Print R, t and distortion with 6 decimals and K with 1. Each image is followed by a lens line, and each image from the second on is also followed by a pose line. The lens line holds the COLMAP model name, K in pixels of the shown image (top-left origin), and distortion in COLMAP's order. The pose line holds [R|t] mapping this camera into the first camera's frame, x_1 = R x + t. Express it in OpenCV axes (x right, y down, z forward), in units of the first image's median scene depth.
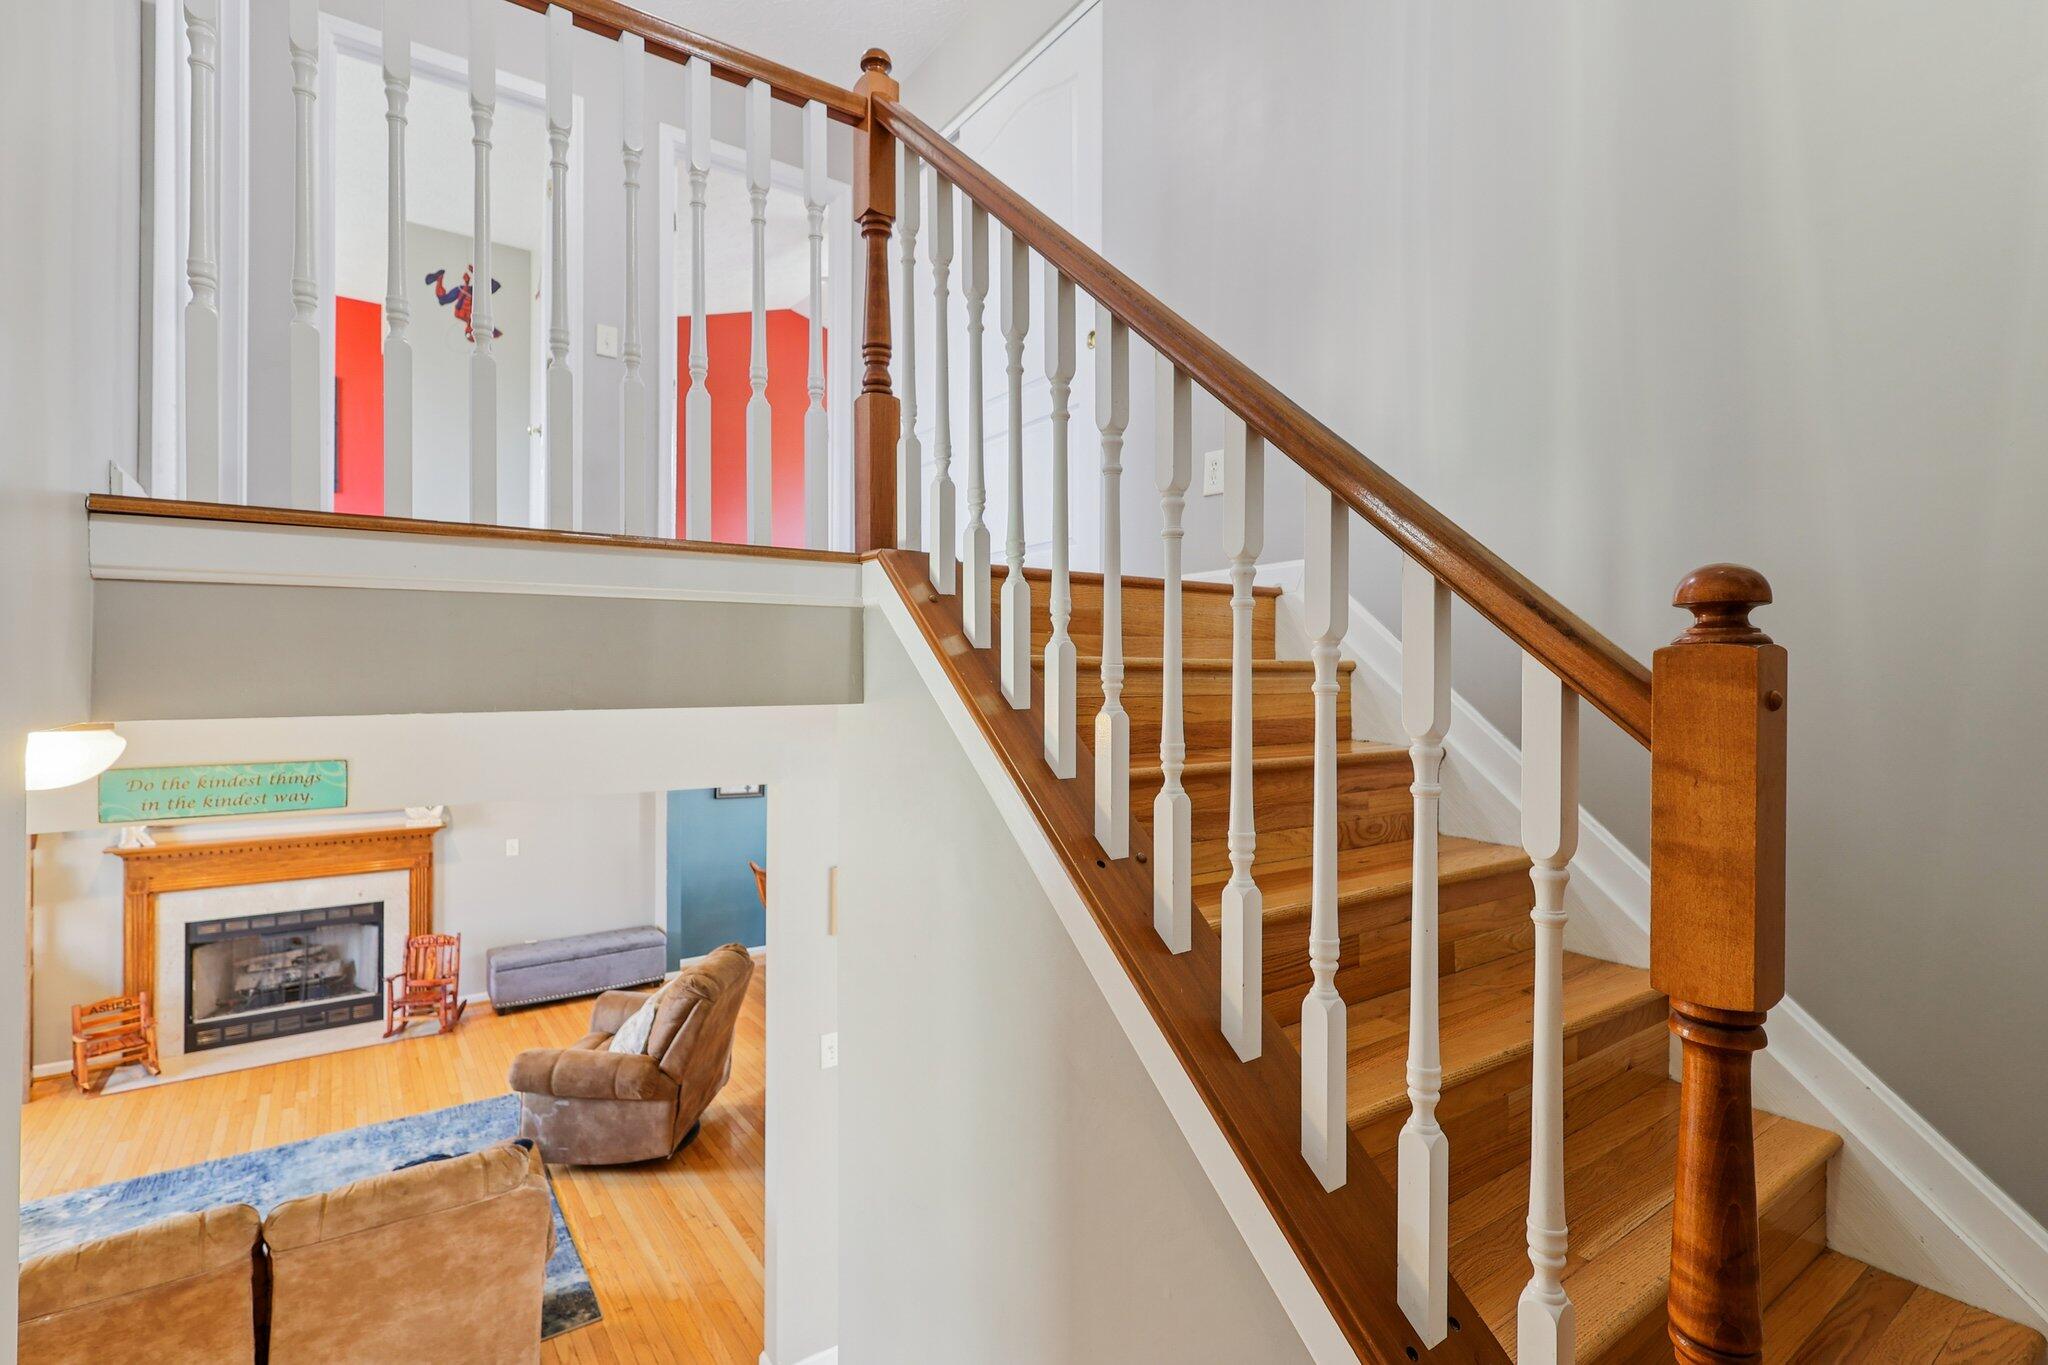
lens RADIAL K [[955.3, 0, 1025.5], [0, 955.3, 679.7], [0, 0, 1]] dist [-0.004183, -0.000626]
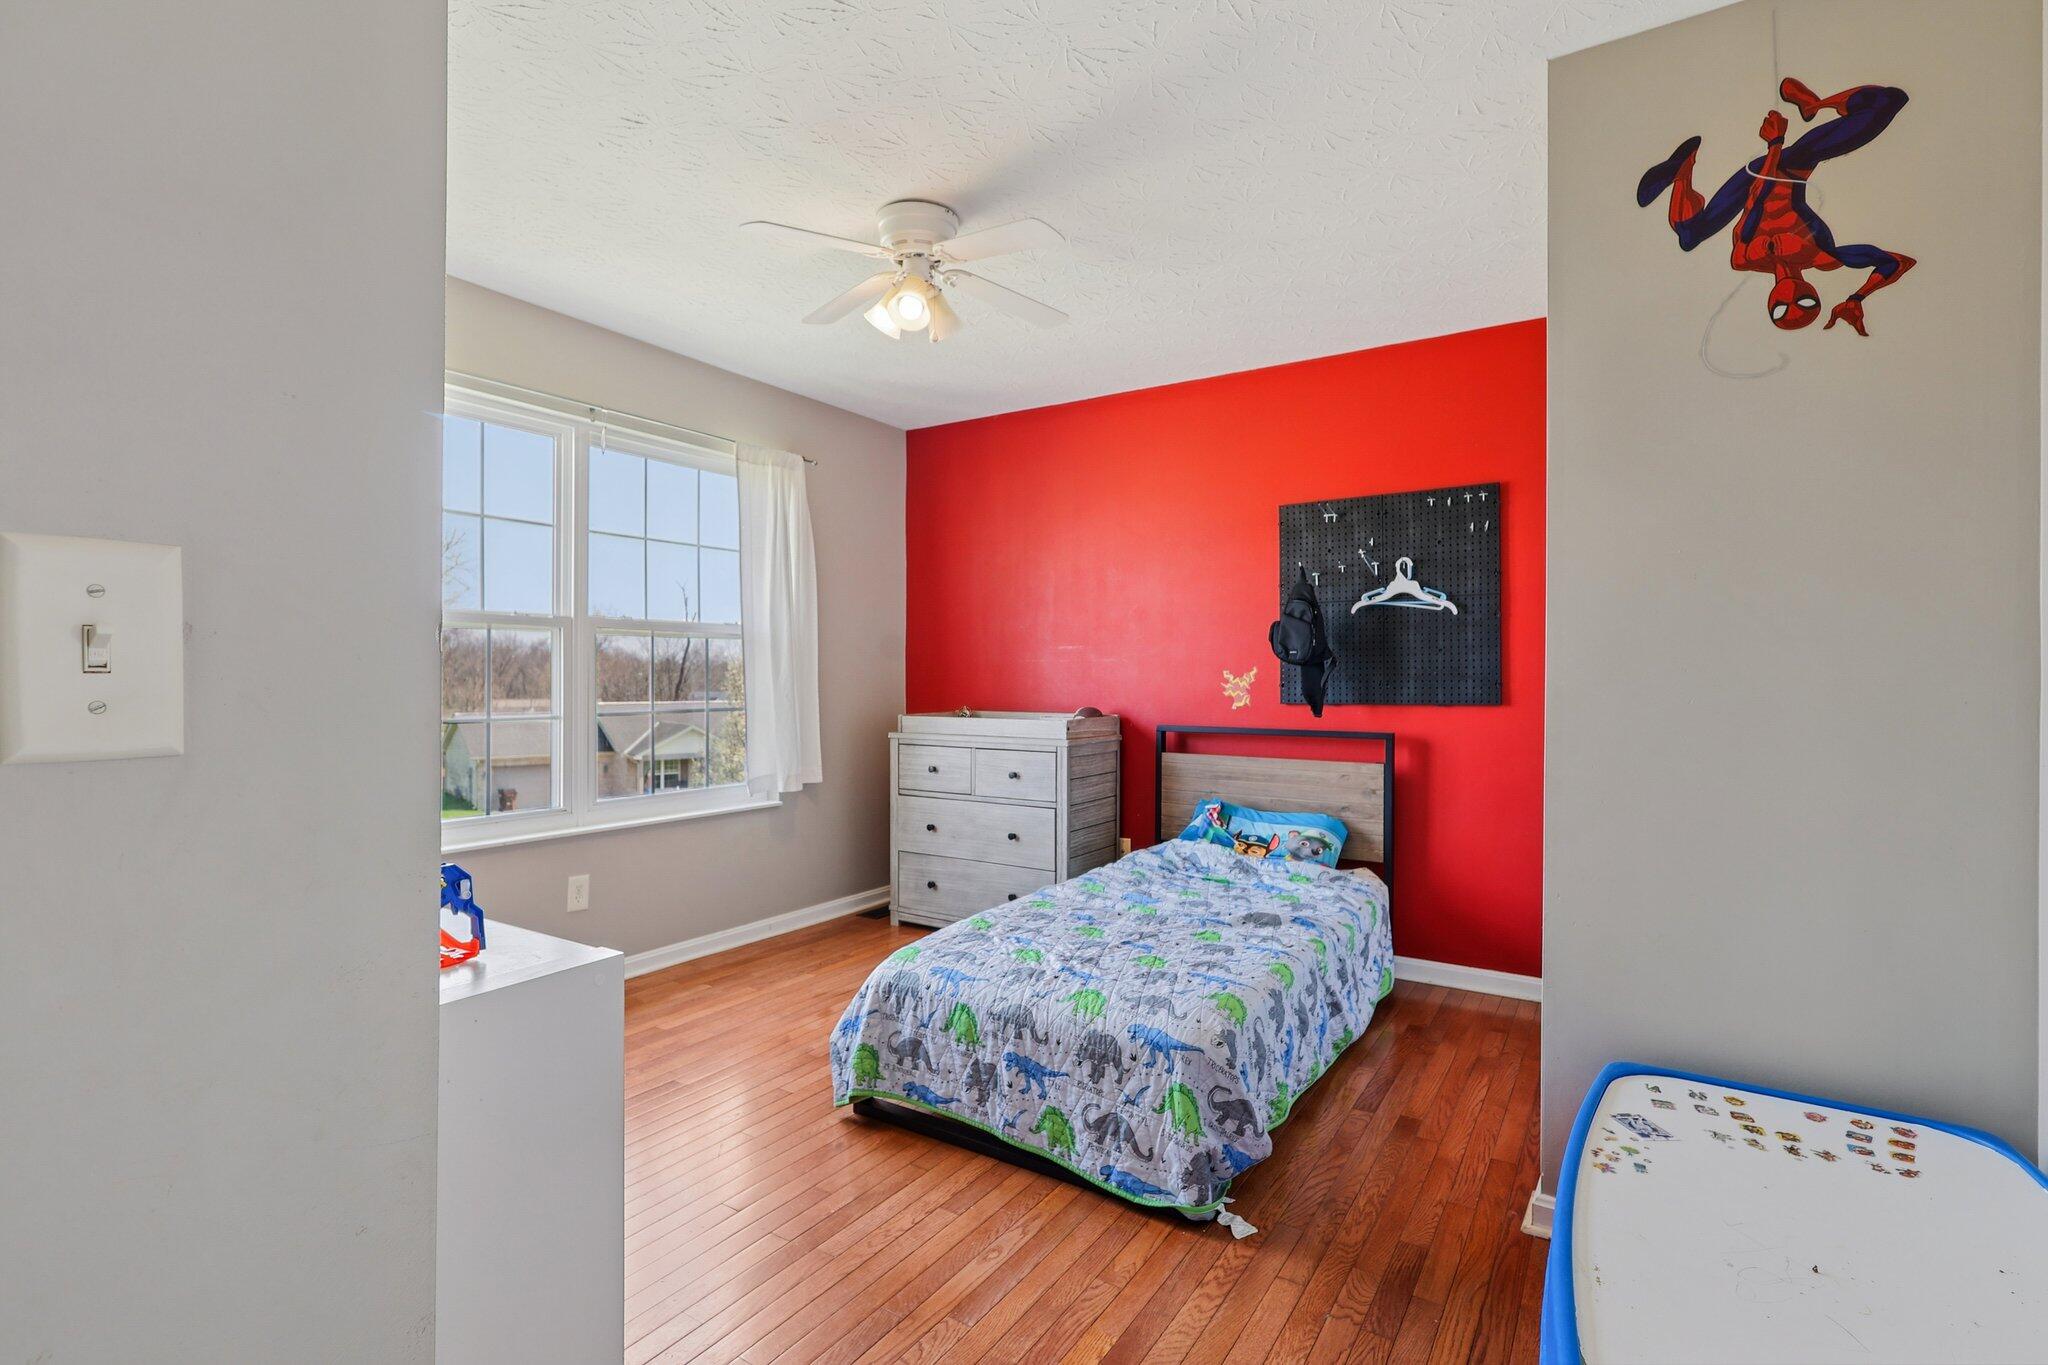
lens RADIAL K [[955.3, 0, 1024.7], [0, 955.3, 682.9], [0, 0, 1]] dist [-0.004183, -0.000626]
pose [[0.376147, 0.003088, -0.926555, -0.402297], [-0.006257, 0.999980, 0.000793, -0.248679], [0.926539, 0.005499, 0.376159, 0.678017]]
